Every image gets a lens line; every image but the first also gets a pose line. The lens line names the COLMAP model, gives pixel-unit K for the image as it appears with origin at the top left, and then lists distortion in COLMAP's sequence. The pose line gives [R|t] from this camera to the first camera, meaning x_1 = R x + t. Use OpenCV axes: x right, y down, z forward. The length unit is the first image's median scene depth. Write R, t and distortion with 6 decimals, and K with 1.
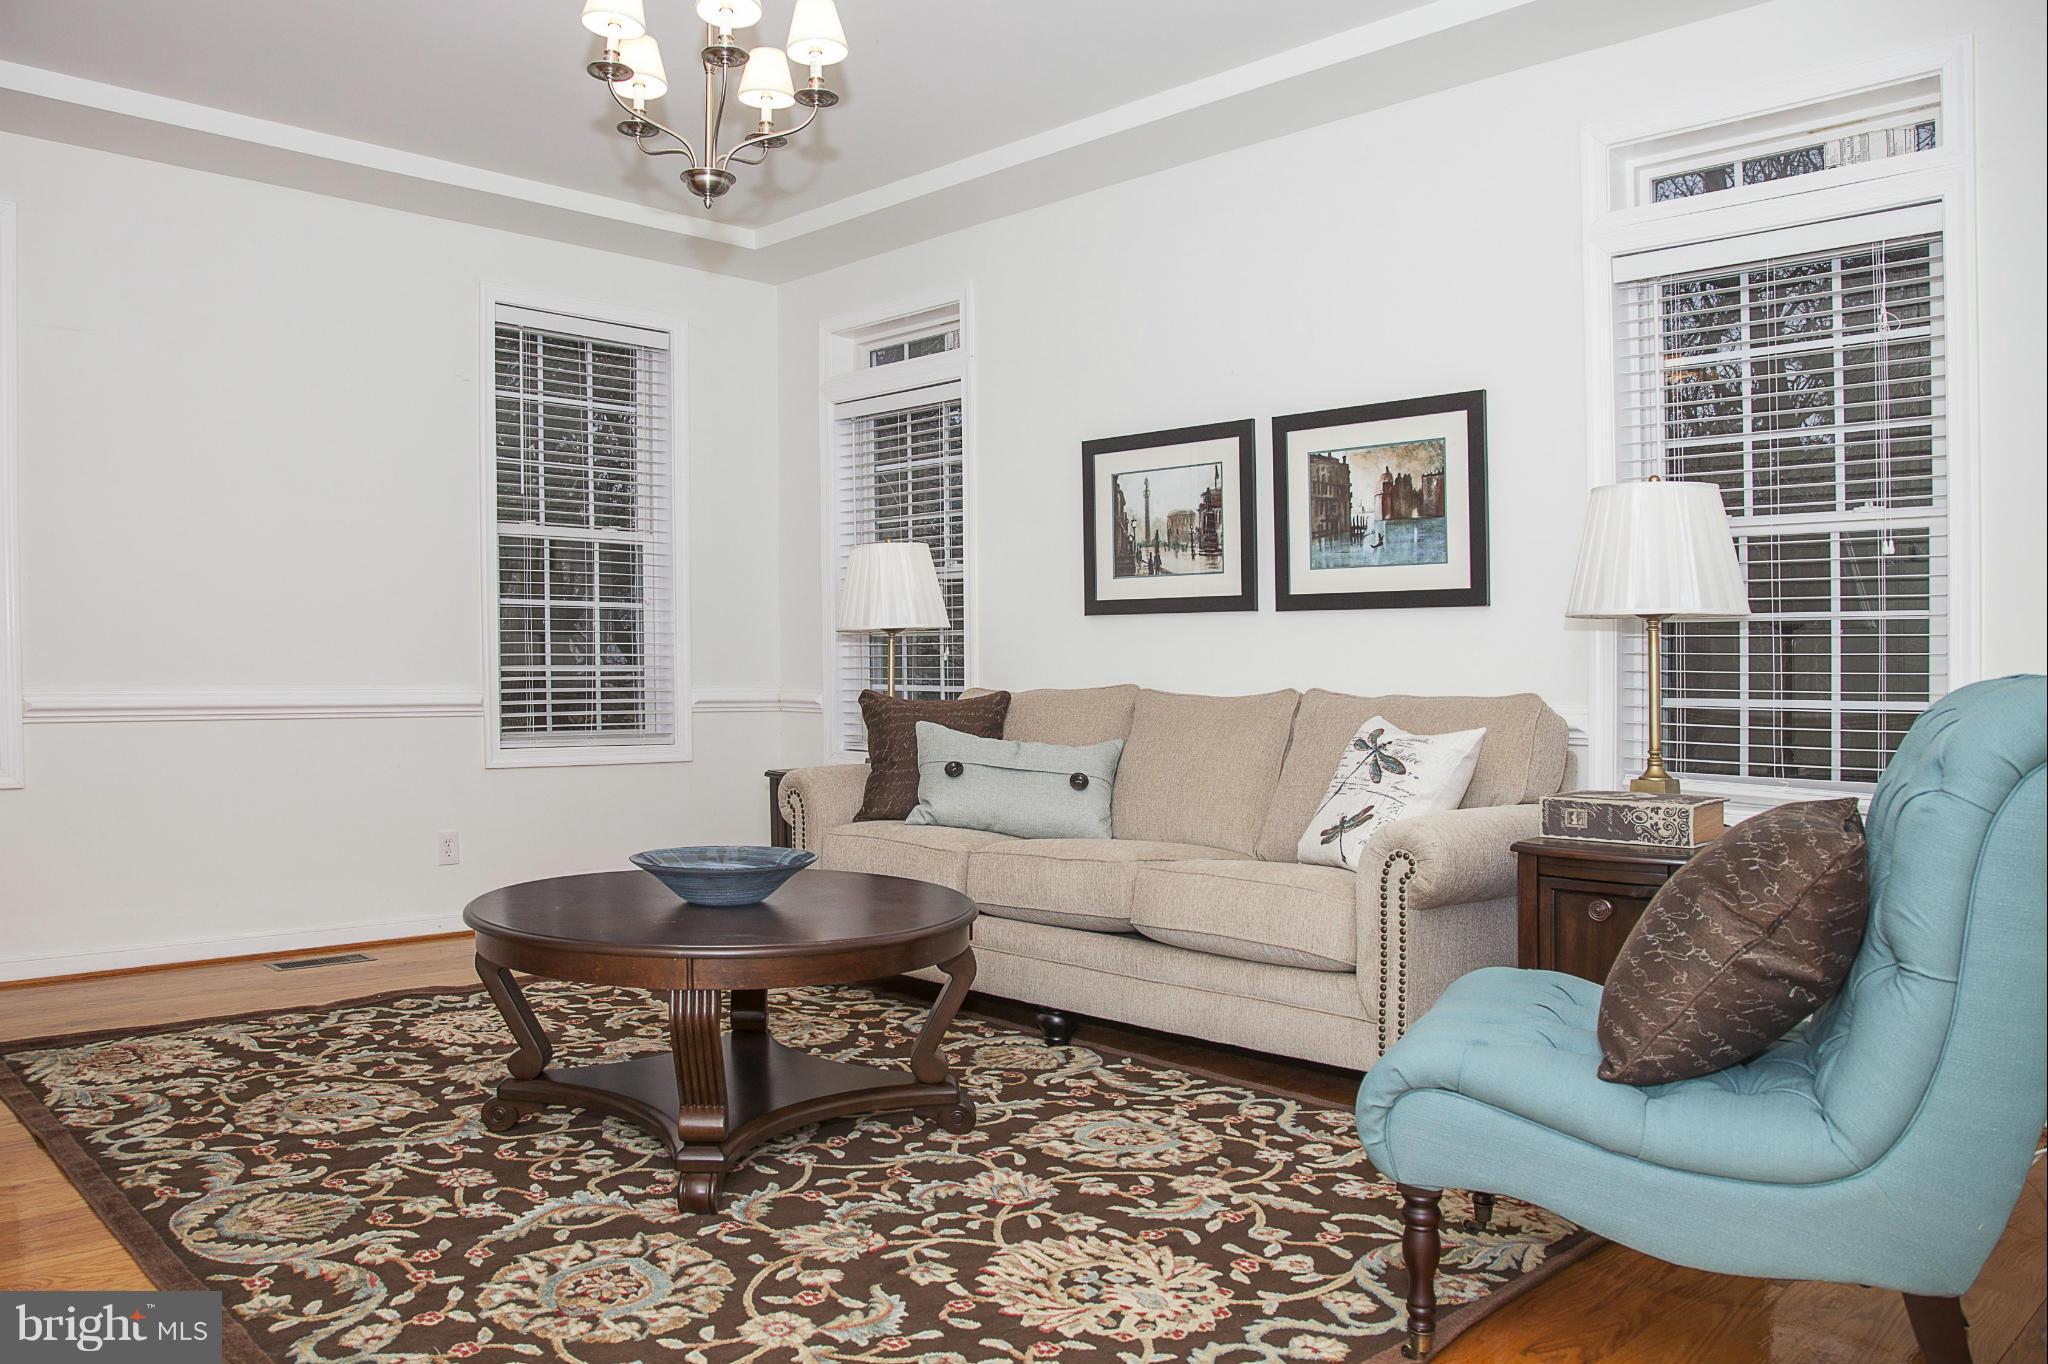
lens RADIAL K [[1545.6, 0, 1084.4], [0, 1545.6, 675.3], [0, 0, 1]] dist [-0.093005, 0.006754]
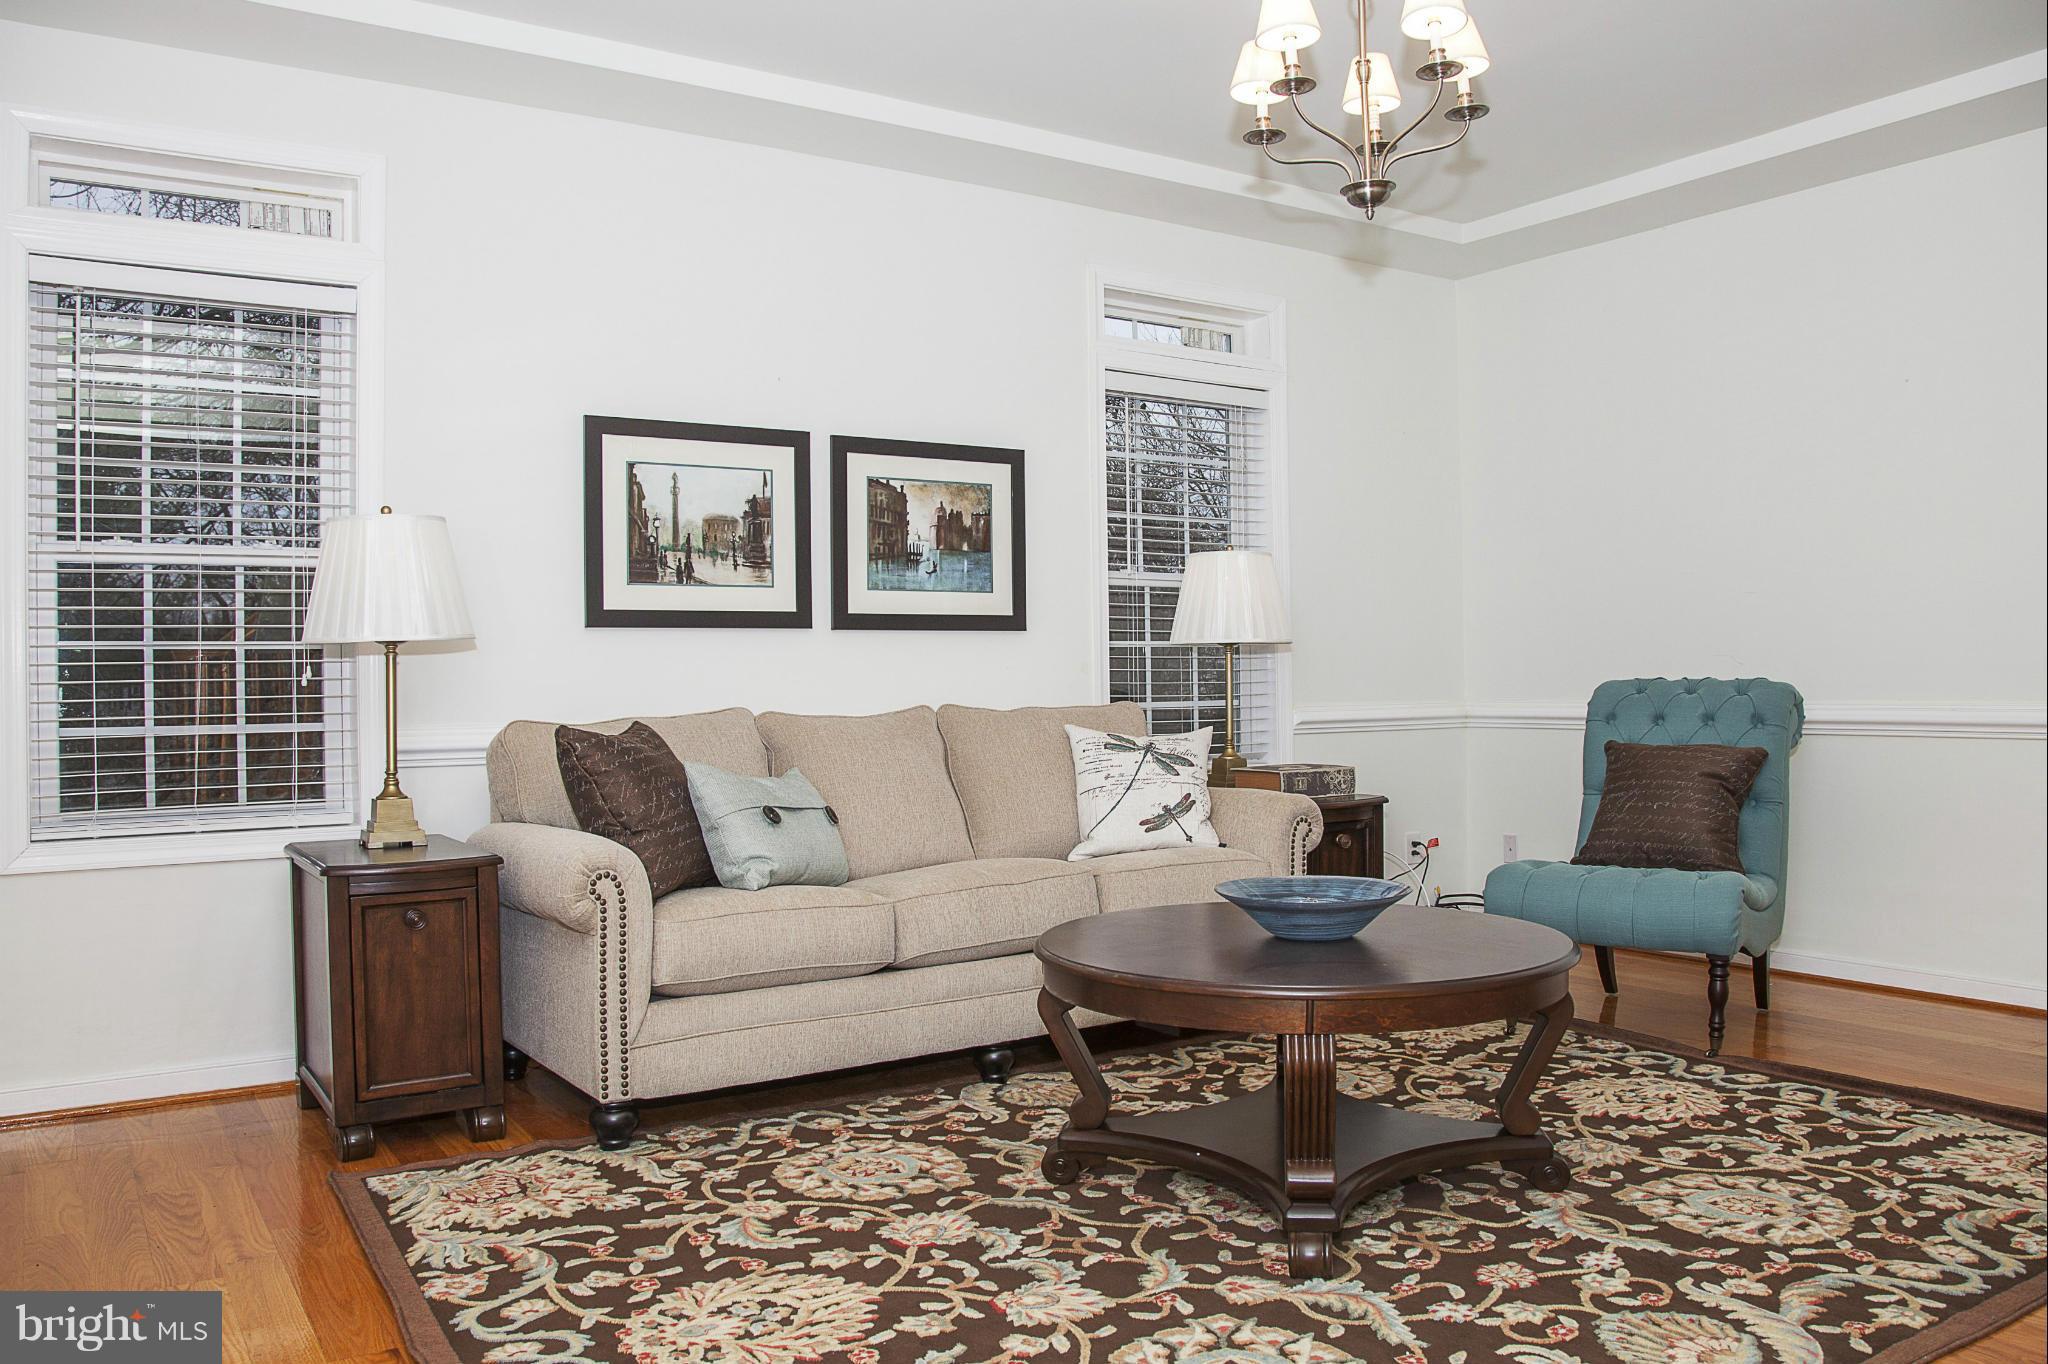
lens RADIAL K [[1541.6, 0, 1022.7], [0, 1541.6, 618.9], [0, 0, 1]] dist [-0.090219, 0.005148]
pose [[0.220939, 0.031306, 0.974785, -0.846169], [0.022802, 0.999046, -0.037254, -0.008955], [-0.975021, 0.030458, 0.220014, 0.687540]]
